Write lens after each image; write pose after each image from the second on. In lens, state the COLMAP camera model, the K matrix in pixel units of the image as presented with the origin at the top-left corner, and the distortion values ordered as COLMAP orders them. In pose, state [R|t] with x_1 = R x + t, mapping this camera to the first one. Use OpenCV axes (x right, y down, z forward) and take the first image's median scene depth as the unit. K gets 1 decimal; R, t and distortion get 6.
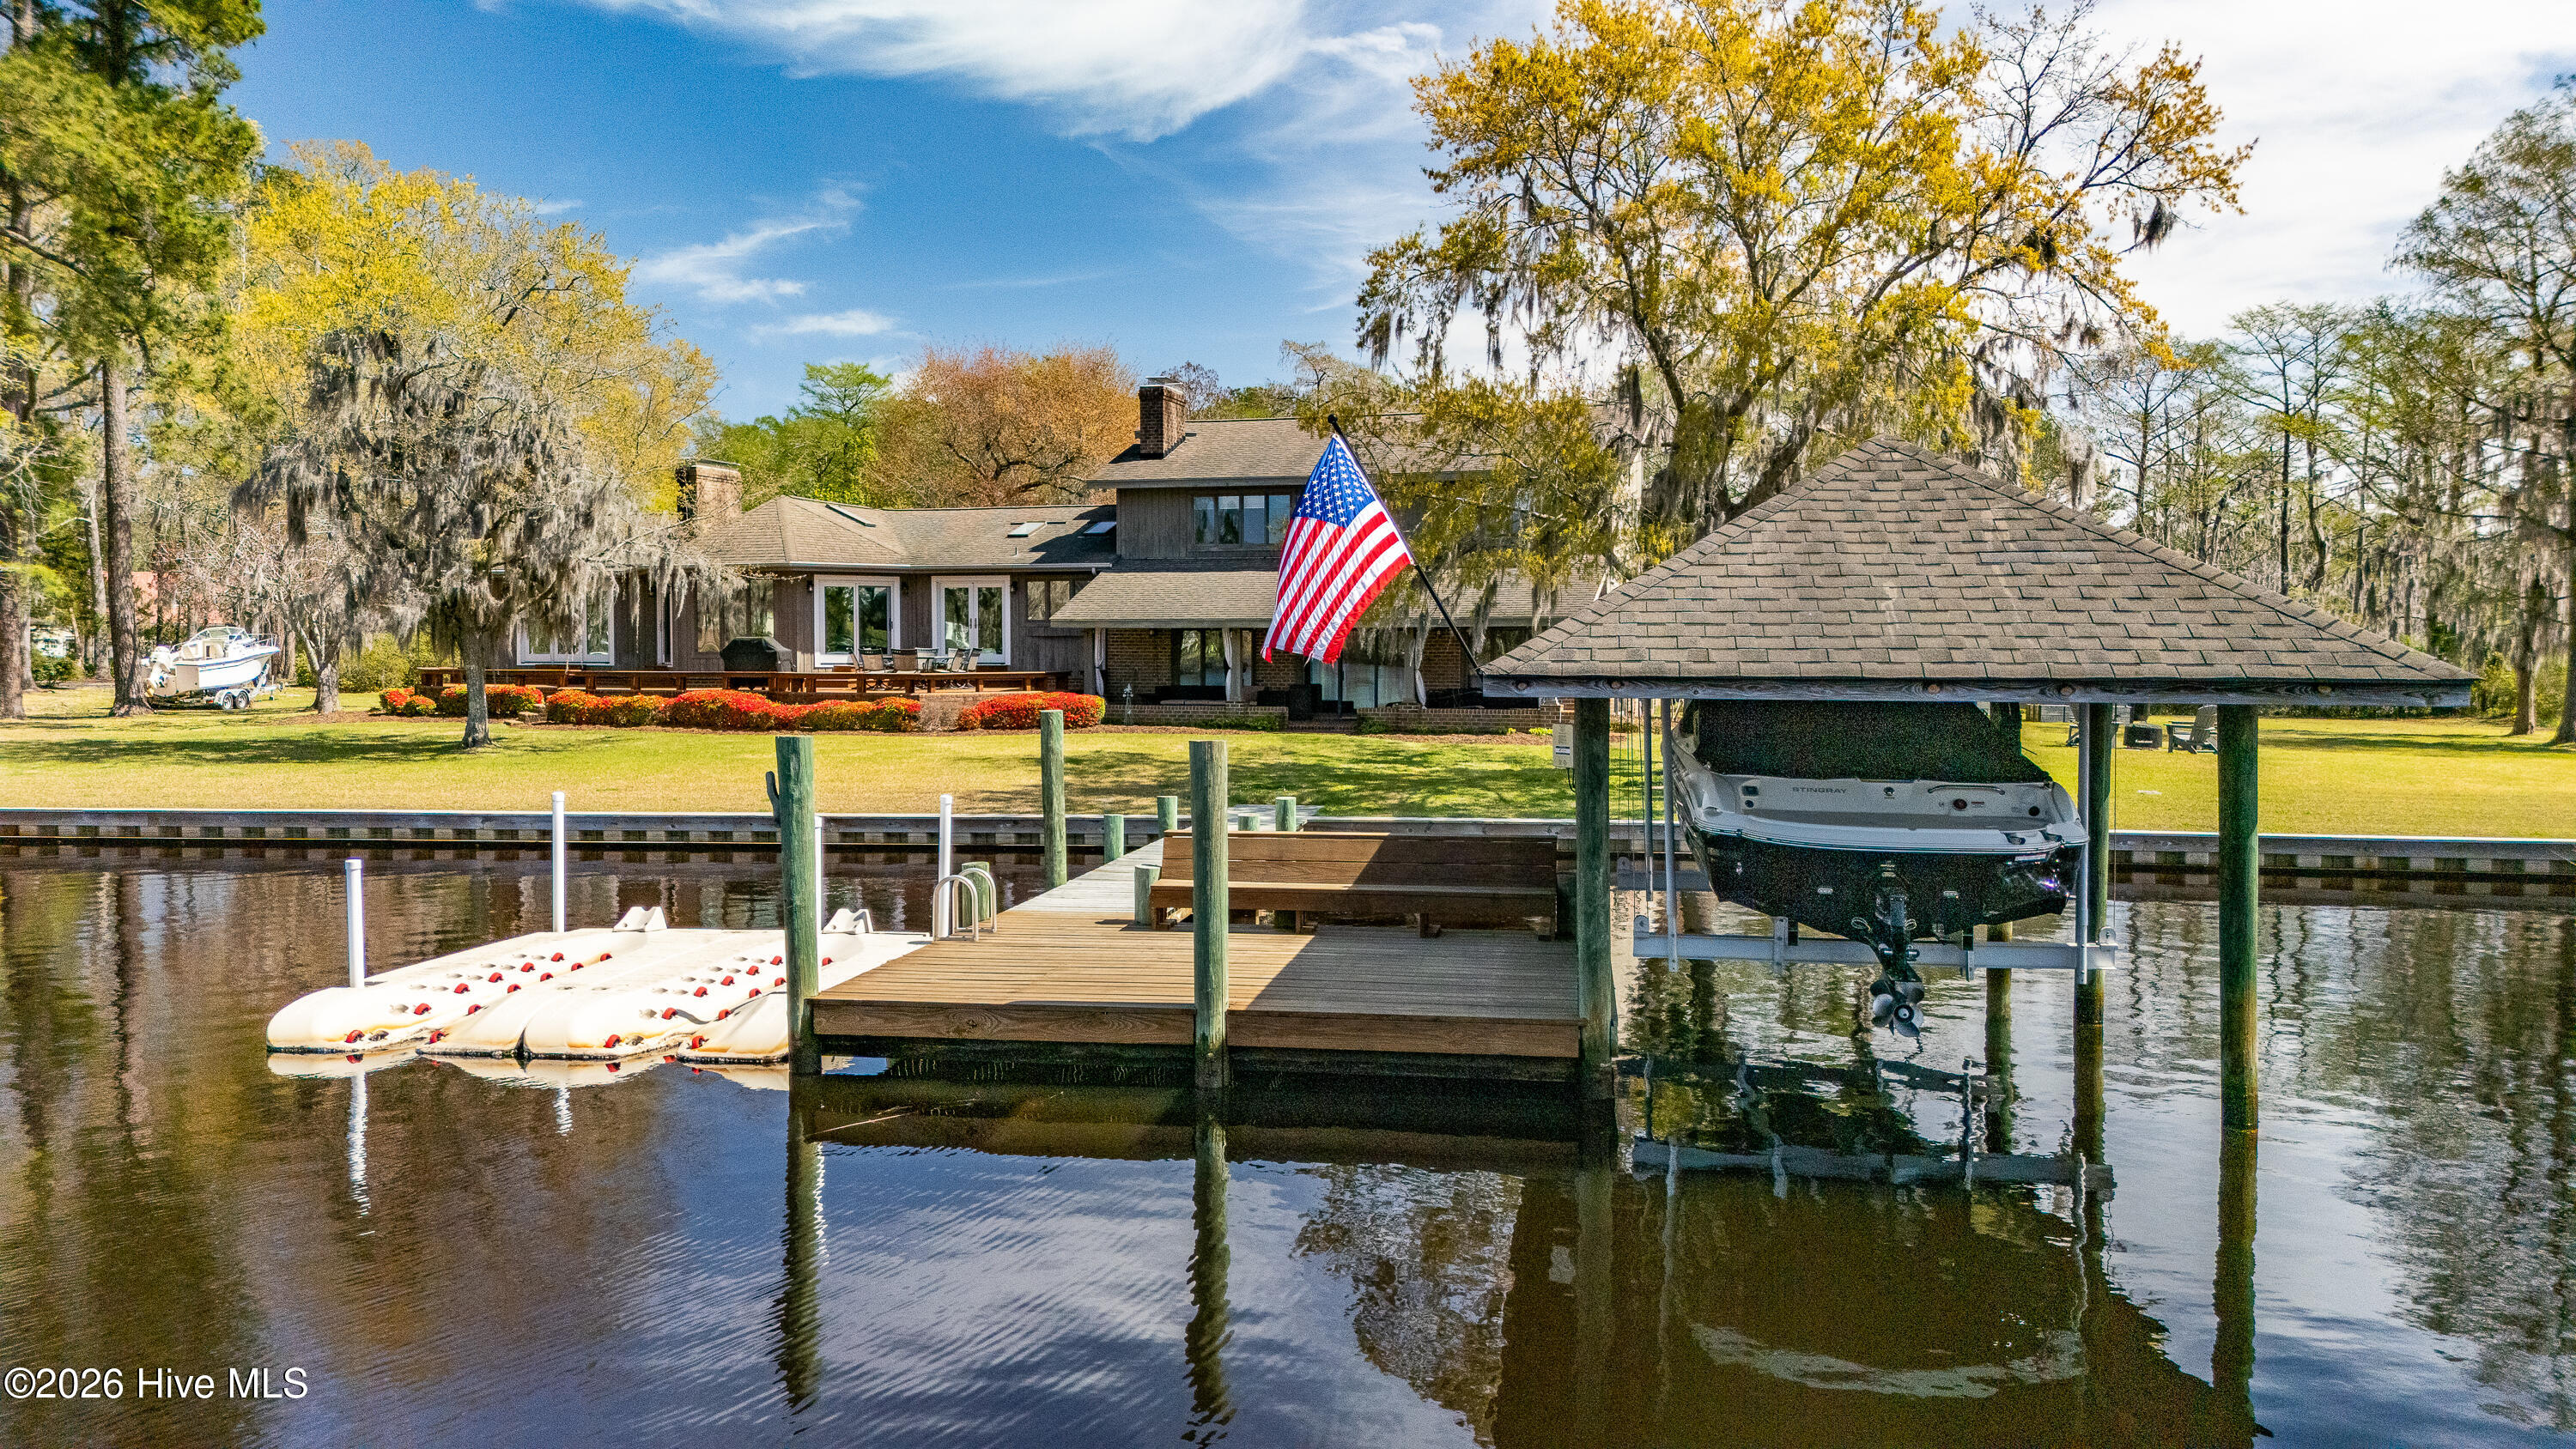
lens RADIAL K [[1879.9, 0, 1298.9], [0, 1879.9, 704.3], [0, 0, 1]] dist [0.061767, -0.064469]
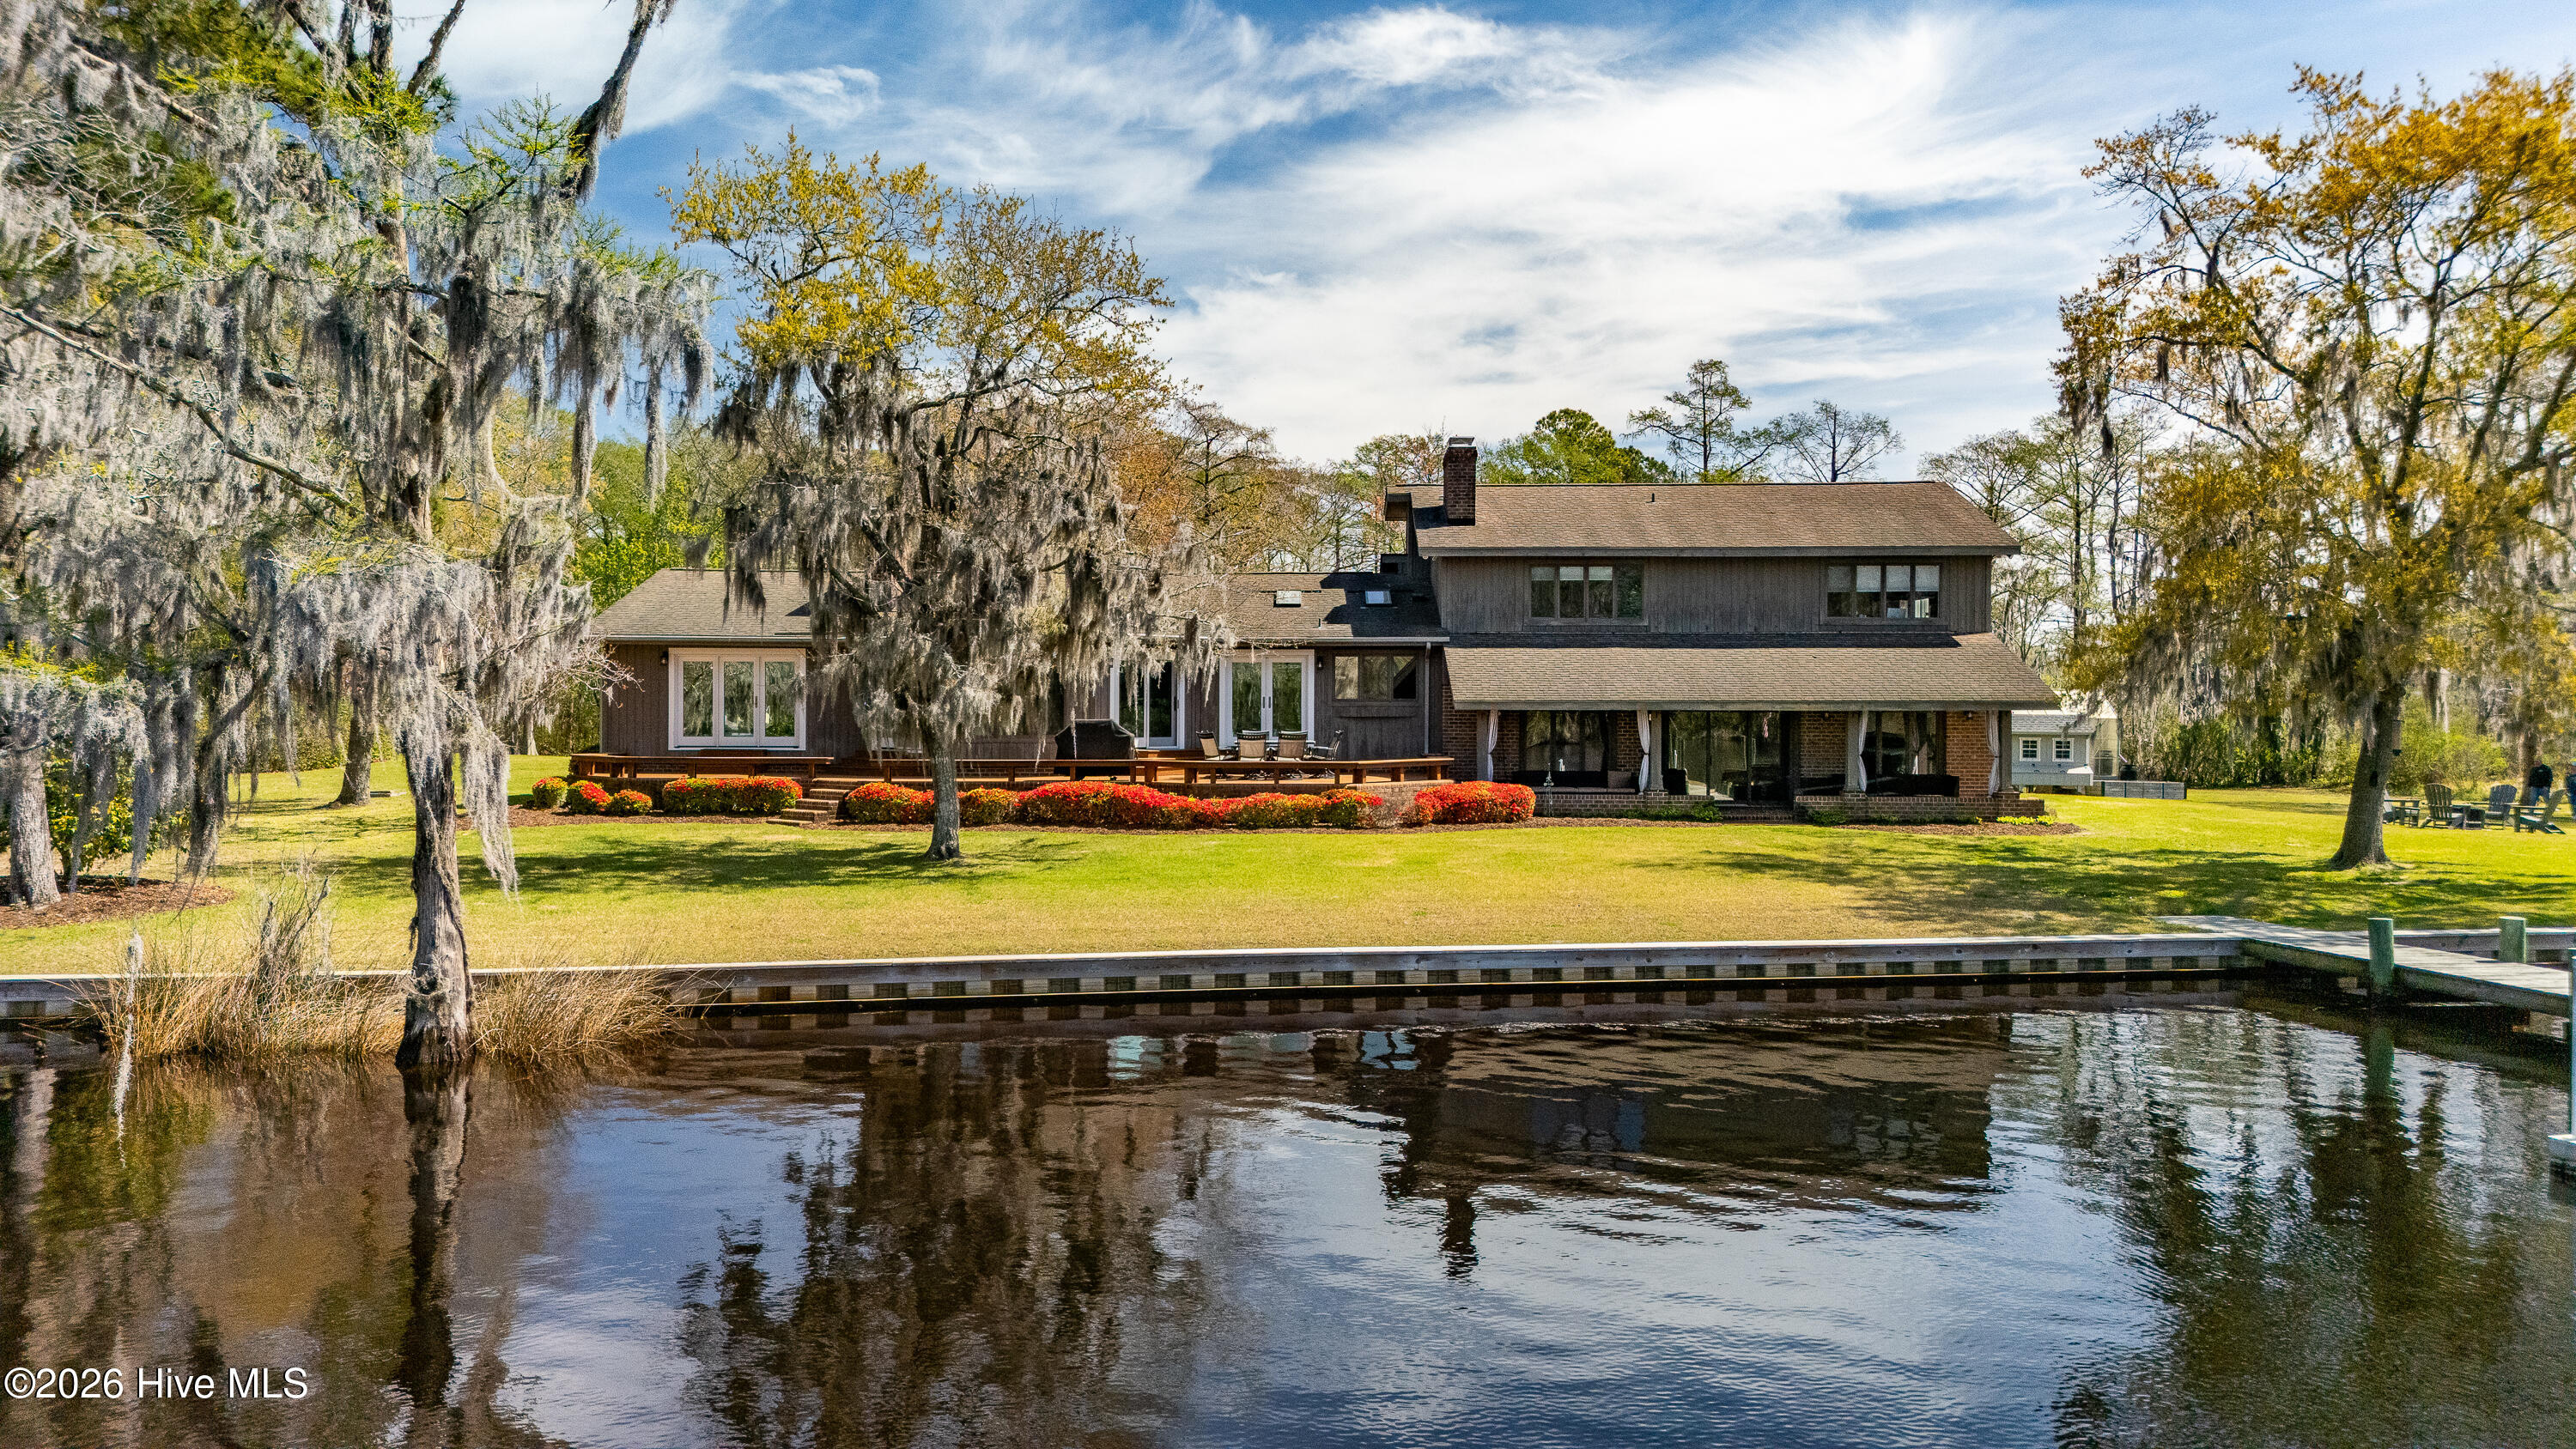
lens RADIAL K [[1879.9, 0, 1260.2], [0, 1879.9, 684.7], [0, 0, 1]] dist [0.061767, -0.064469]
pose [[0.967629, 0.003510, 0.252351, -0.443066], [0.007889, 0.998994, -0.044144, -0.013328], [-0.252252, 0.044705, 0.966628, 0.149814]]
